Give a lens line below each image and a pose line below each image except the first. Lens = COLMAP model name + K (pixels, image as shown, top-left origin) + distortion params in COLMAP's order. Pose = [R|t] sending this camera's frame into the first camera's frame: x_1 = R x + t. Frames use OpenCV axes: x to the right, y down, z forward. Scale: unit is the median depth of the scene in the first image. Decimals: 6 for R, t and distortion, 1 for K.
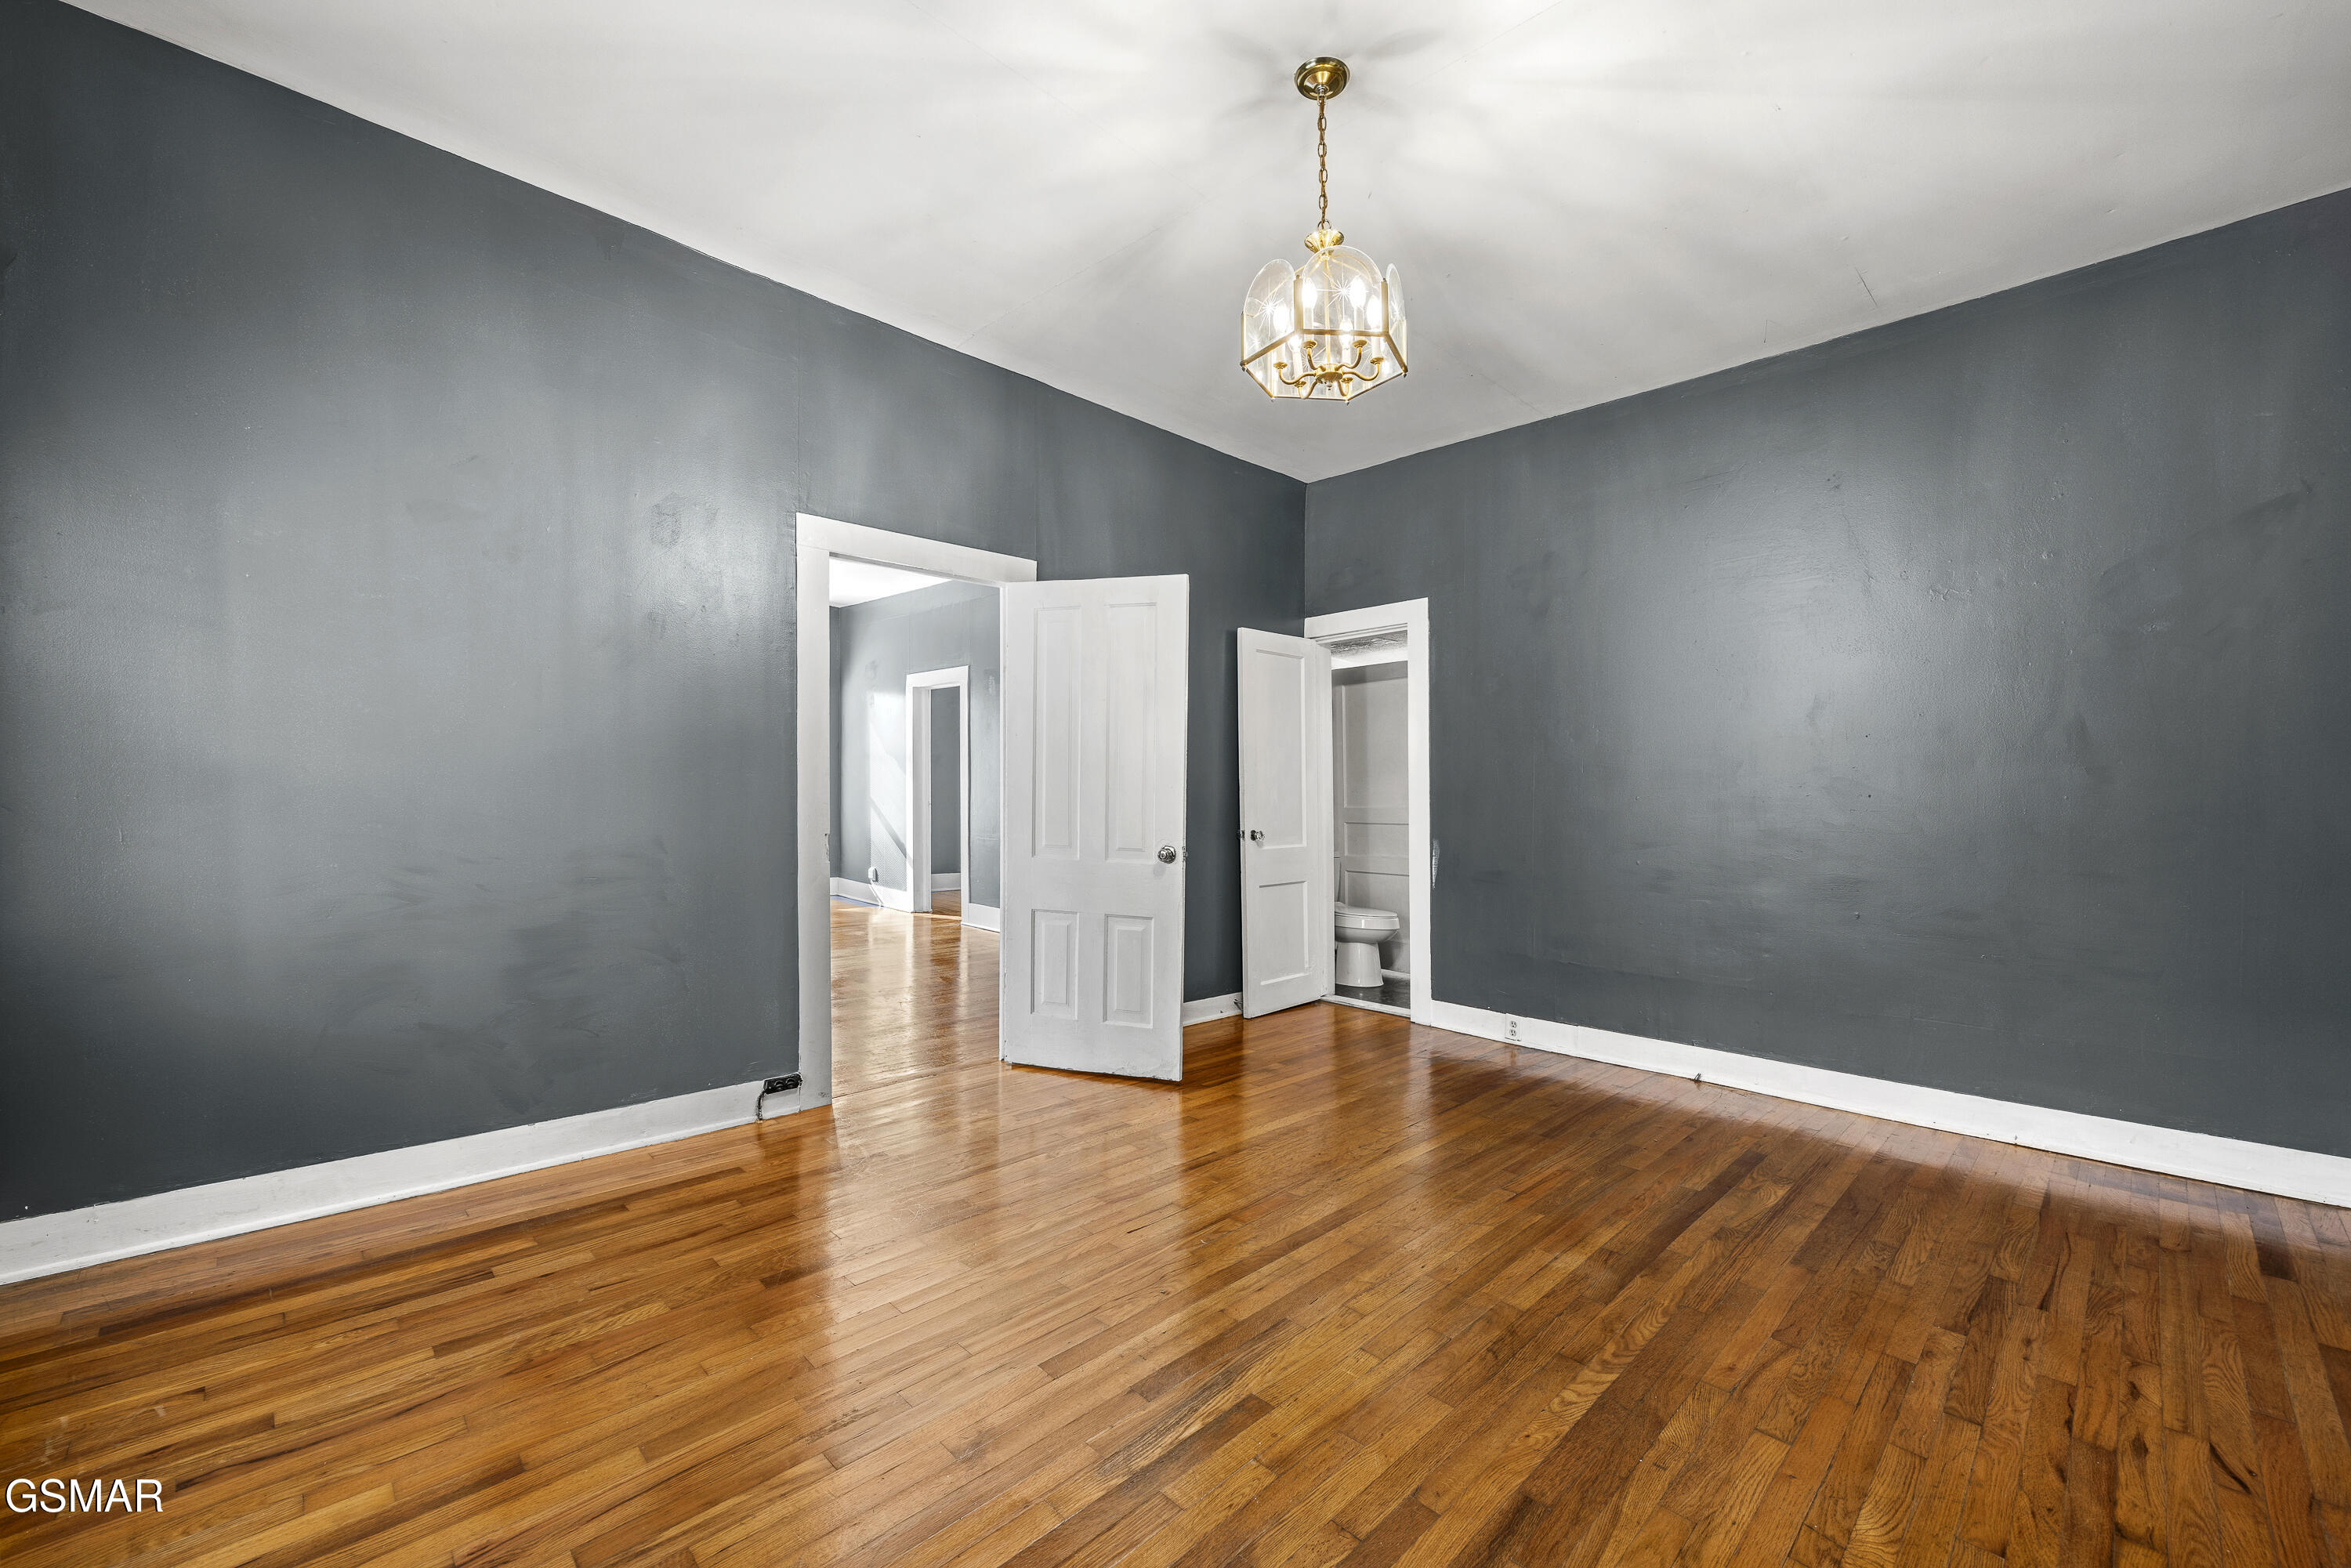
lens RADIAL K [[961.6, 0, 1172.6], [0, 961.6, 785.8], [0, 0, 1]] dist [-0.003843, -0.000243]
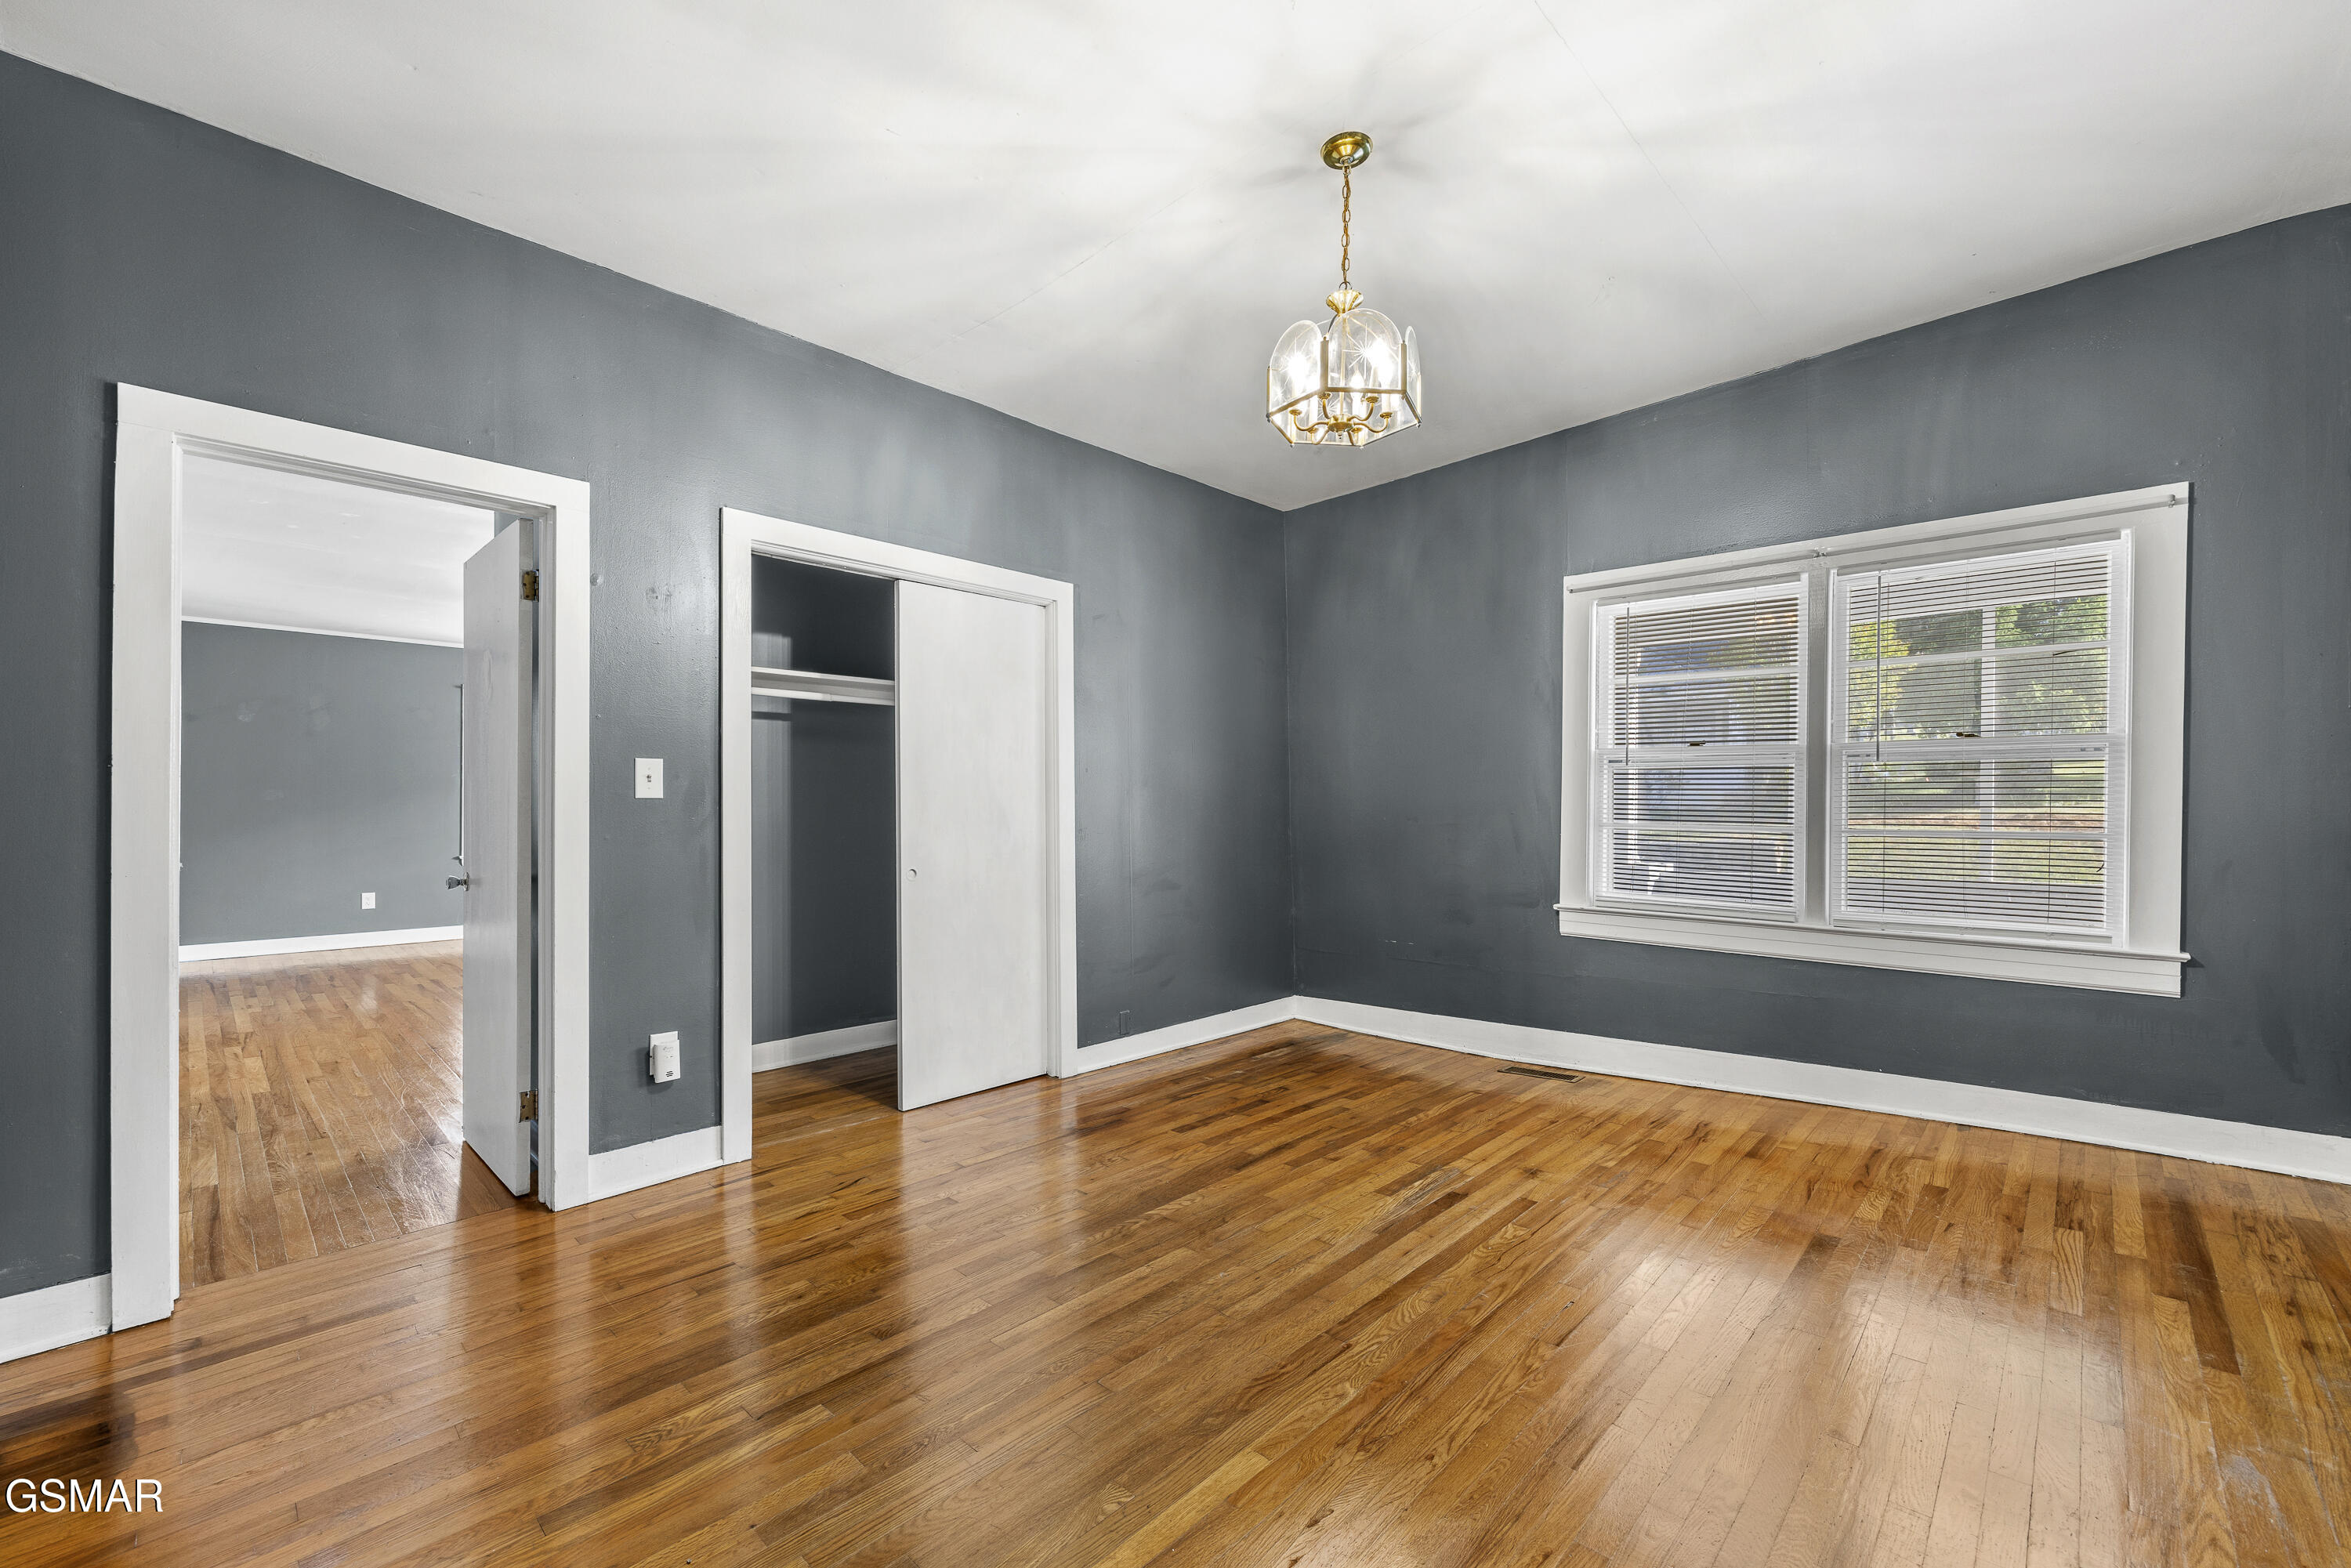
lens RADIAL K [[961.6, 0, 1178.7], [0, 961.6, 803.3], [0, 0, 1]] dist [-0.003843, -0.000243]
pose [[-0.999404, 0.005294, -0.034111, 0.404727], [0.005266, 0.999986, 0.000920, -0.009703], [0.034115, 0.000740, -0.999418, 2.169409]]
